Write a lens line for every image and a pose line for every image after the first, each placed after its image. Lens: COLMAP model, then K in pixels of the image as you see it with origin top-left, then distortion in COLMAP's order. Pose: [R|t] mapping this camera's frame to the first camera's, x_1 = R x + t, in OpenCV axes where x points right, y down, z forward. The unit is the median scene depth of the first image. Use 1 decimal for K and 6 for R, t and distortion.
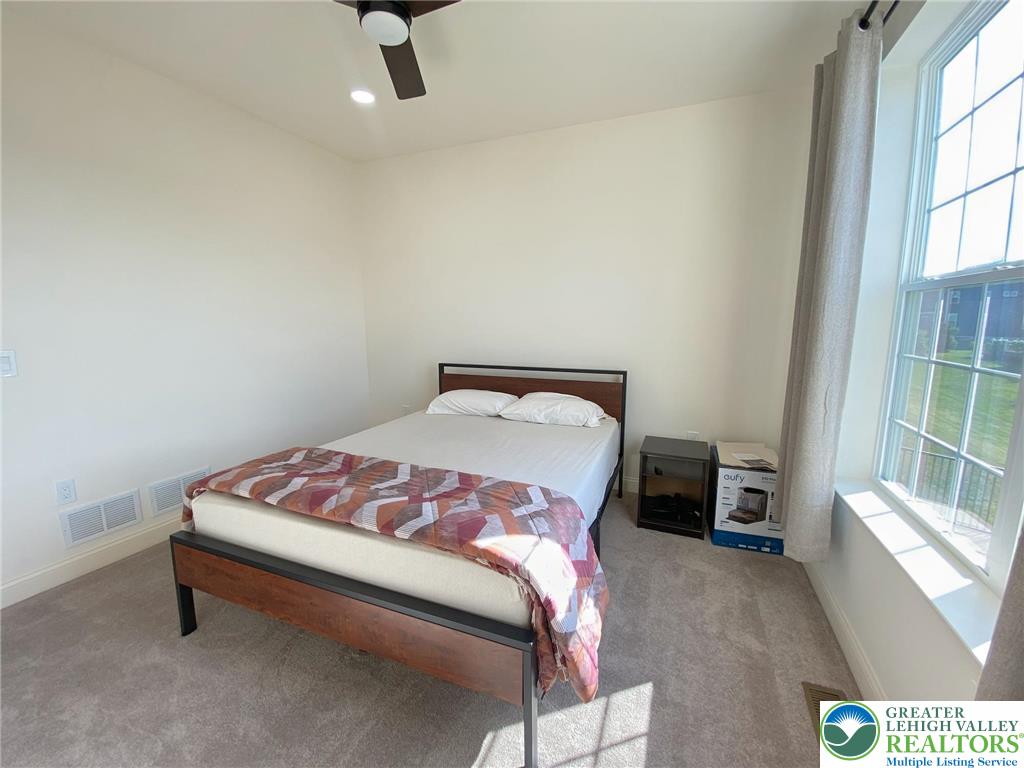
lens RADIAL K [[414.2, 0, 513.8], [0, 414.2, 385.2], [0, 0, 1]] dist [0.041658, -0.034444]
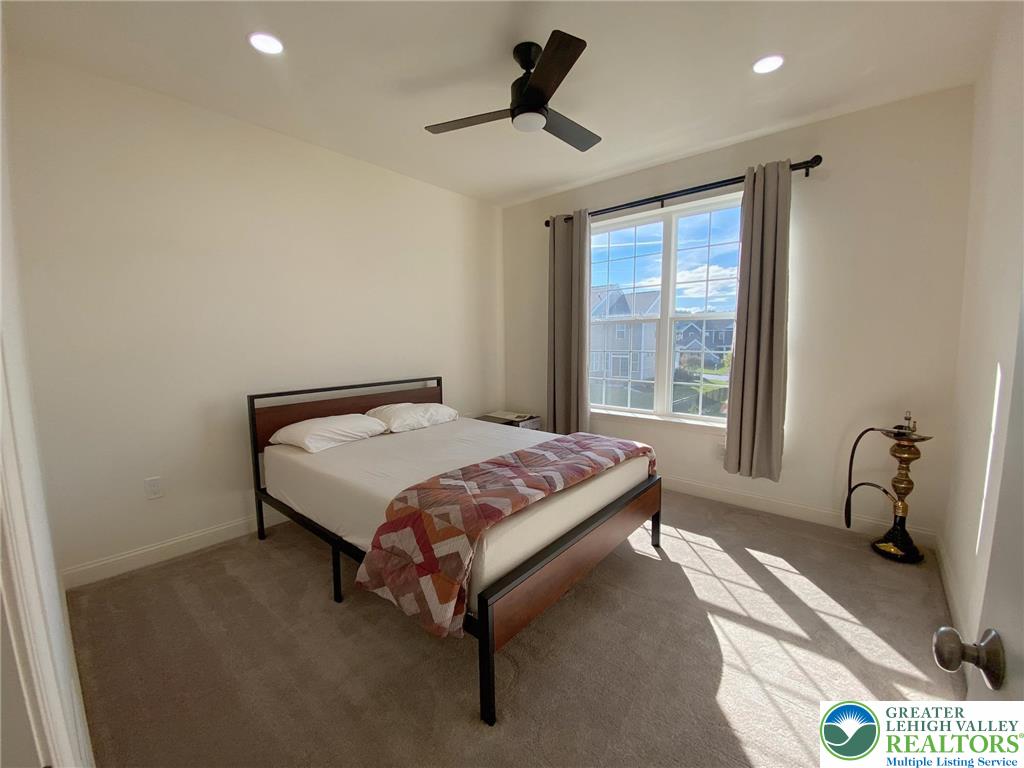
lens RADIAL K [[416.4, 0, 512.0], [0, 416.4, 384.0], [0, 0, 1]] dist [0.010426, 0.000037]
pose [[0.305627, -0.101020, 0.946777, -1.087276], [0.158528, 0.985876, 0.054018, -0.057421], [-0.938862, 0.133581, 0.317325, 0.467720]]
